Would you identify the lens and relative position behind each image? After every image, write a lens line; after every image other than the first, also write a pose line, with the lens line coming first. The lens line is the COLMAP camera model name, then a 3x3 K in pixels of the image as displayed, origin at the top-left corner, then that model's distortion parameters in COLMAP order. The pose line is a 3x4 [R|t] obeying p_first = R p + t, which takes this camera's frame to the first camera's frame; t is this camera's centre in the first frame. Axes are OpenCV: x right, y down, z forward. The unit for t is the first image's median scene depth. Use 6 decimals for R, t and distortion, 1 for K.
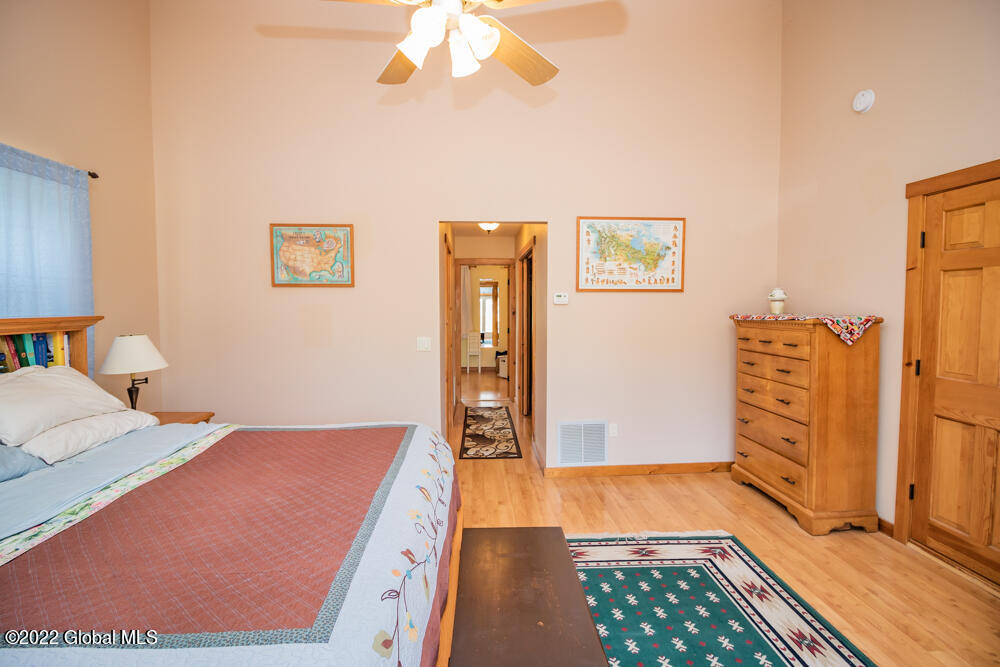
lens RADIAL K [[463.7, 0, 499.6], [0, 463.7, 326.6], [0, 0, 1]] dist [0.000076, -0.012774]
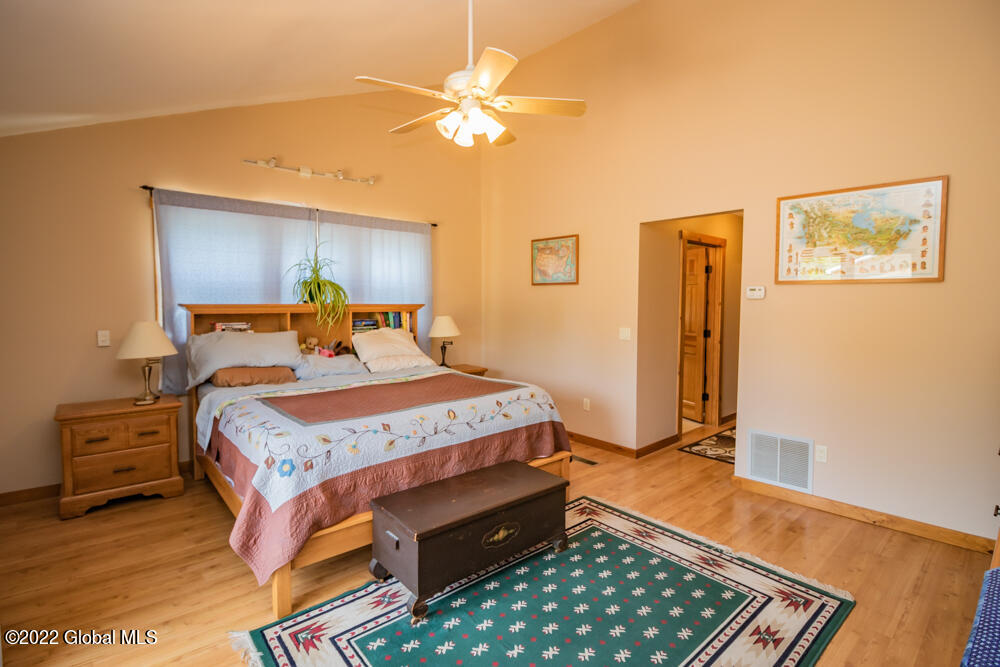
lens RADIAL K [[463.7, 0, 499.6], [0, 463.7, 326.6], [0, 0, 1]] dist [0.000076, -0.012774]
pose [[0.633024, 0.048169, -0.772632, 0.688968], [-0.043408, 0.998701, 0.026699, 0.004499], [0.772914, 0.016637, 0.634292, 0.062887]]
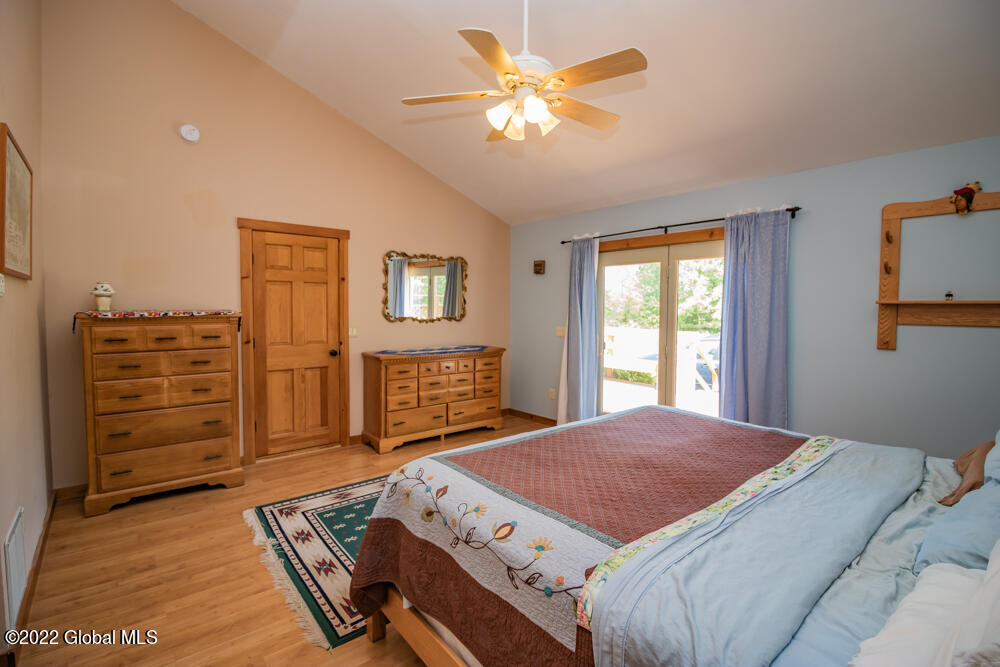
lens RADIAL K [[484.9, 0, 487.9], [0, 484.9, 330.4], [0, 0, 1]] dist [-0.000929, -0.021944]
pose [[-0.589301, -0.041834, 0.806830, -0.745315], [0.034460, 0.996448, 0.076835, -0.044626], [-0.807178, 0.073082, -0.585766, 1.180936]]
